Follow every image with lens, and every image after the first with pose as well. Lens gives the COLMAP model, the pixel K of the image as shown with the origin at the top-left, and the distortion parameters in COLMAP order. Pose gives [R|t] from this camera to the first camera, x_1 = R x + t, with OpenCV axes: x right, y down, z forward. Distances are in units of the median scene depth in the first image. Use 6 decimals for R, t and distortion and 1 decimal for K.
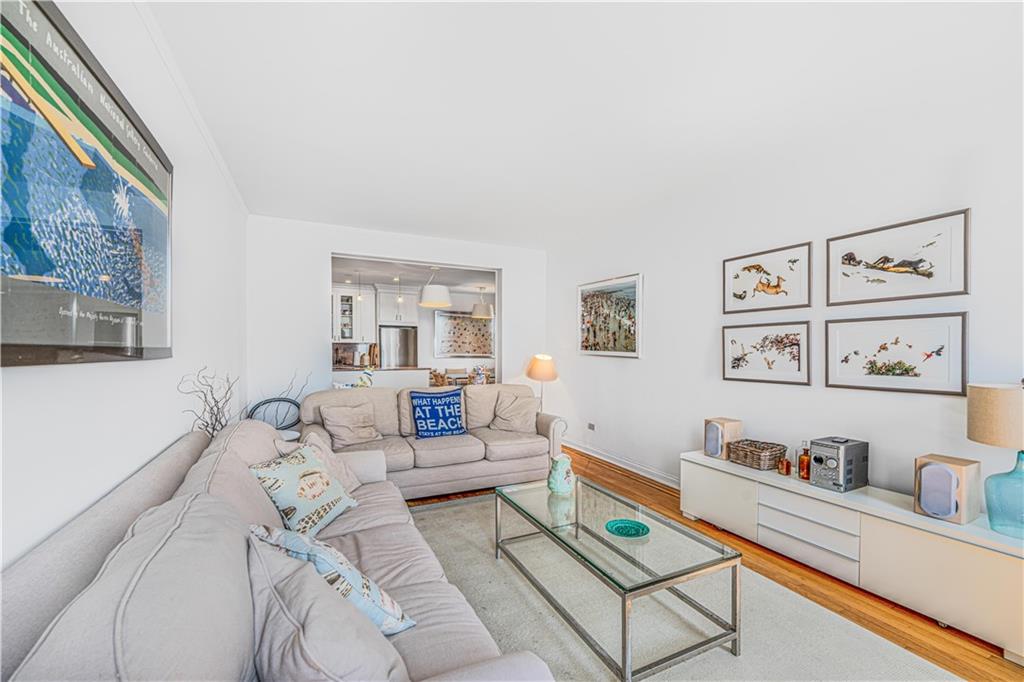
lens RADIAL K [[429.4, 0, 516.3], [0, 429.4, 350.2], [0, 0, 1]] dist [0.001320, 0.000083]
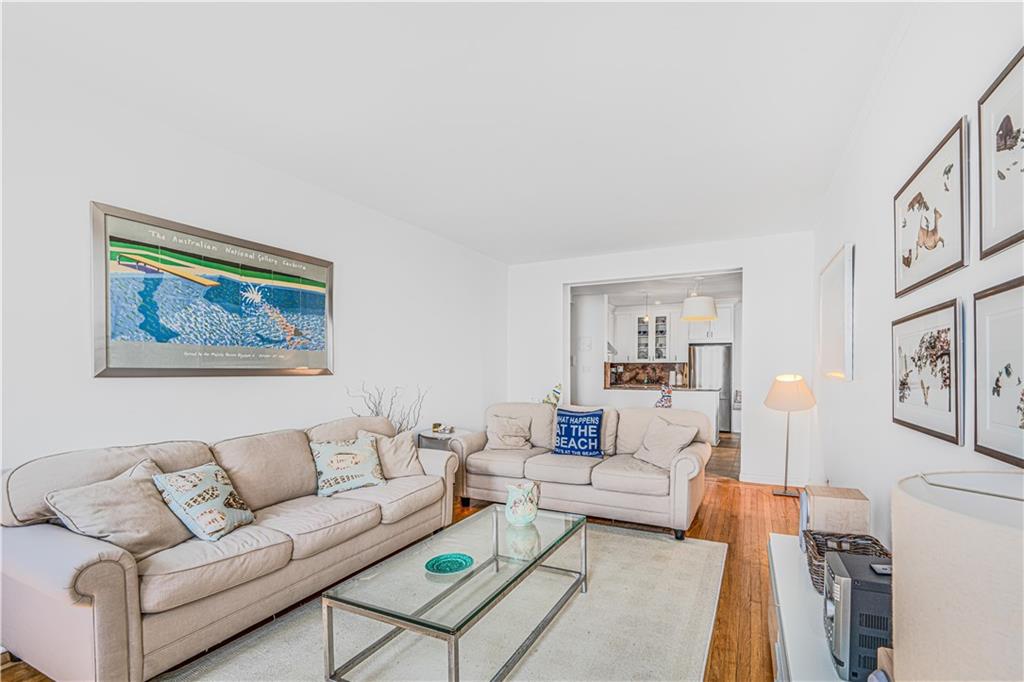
lens RADIAL K [[445.9, 0, 547.3], [0, 445.9, 370.7], [0, 0, 1]] dist [-0.000300, -0.000248]
pose [[0.630087, -0.003571, -0.776516, 0.599671], [0.004753, 0.999988, -0.000741, 0.003456], [0.776510, -0.003224, 0.630097, 0.298276]]
